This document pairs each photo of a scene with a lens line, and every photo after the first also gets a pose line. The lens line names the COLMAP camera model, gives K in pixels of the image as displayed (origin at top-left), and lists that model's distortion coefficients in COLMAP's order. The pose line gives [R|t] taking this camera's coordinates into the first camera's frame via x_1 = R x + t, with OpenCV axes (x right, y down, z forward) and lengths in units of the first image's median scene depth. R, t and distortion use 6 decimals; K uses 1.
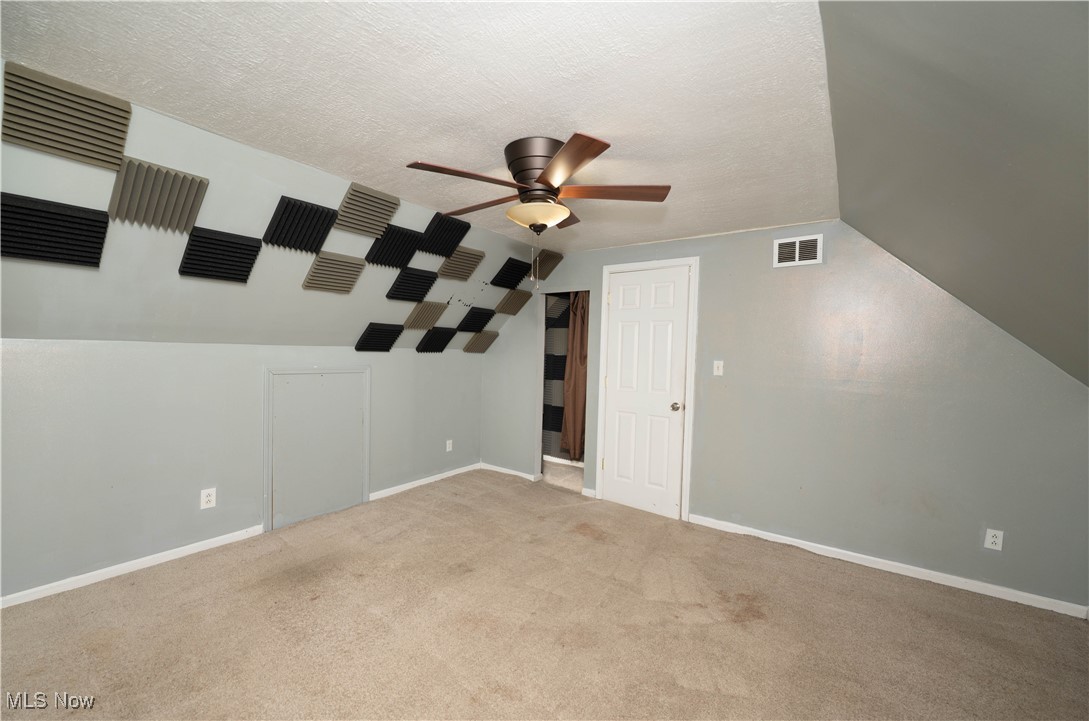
lens RADIAL K [[433.1, 0, 545.7], [0, 433.1, 363.3], [0, 0, 1]] dist [-0.000800, 0.000599]
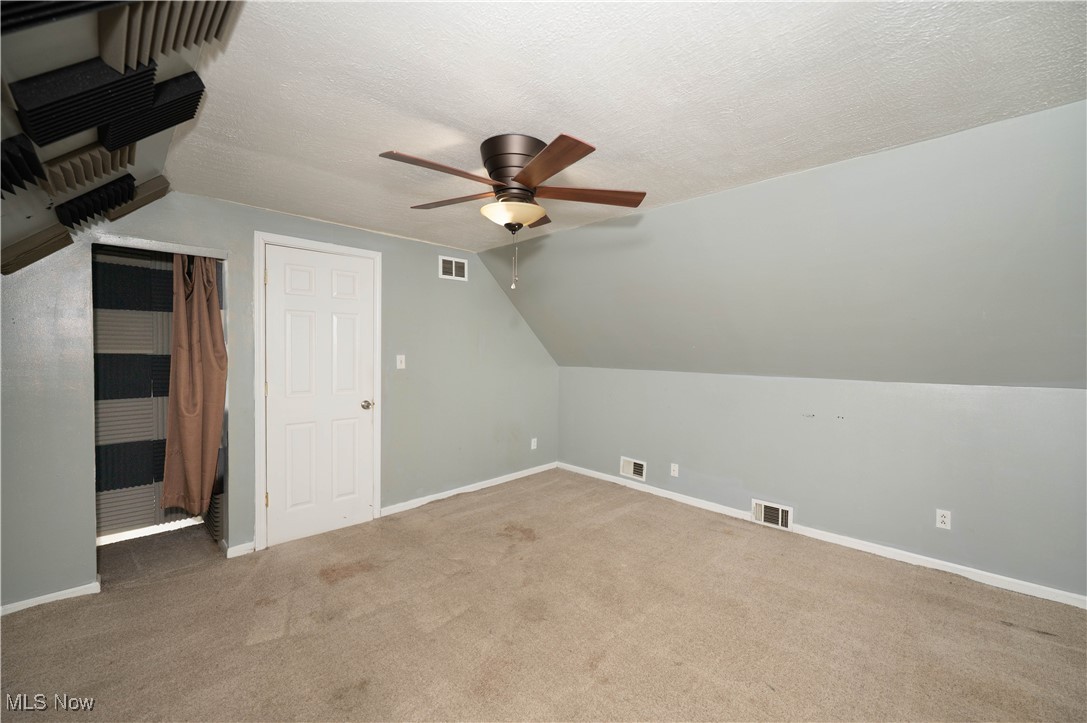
lens RADIAL K [[432.4, 0, 544.5], [0, 432.4, 356.2], [0, 0, 1]] dist [-0.000800, 0.000599]
pose [[0.157625, -0.041054, 0.986645, -0.604716], [0.023704, 0.999005, 0.037781, -0.035353], [-0.987215, 0.017432, 0.158441, 0.480417]]
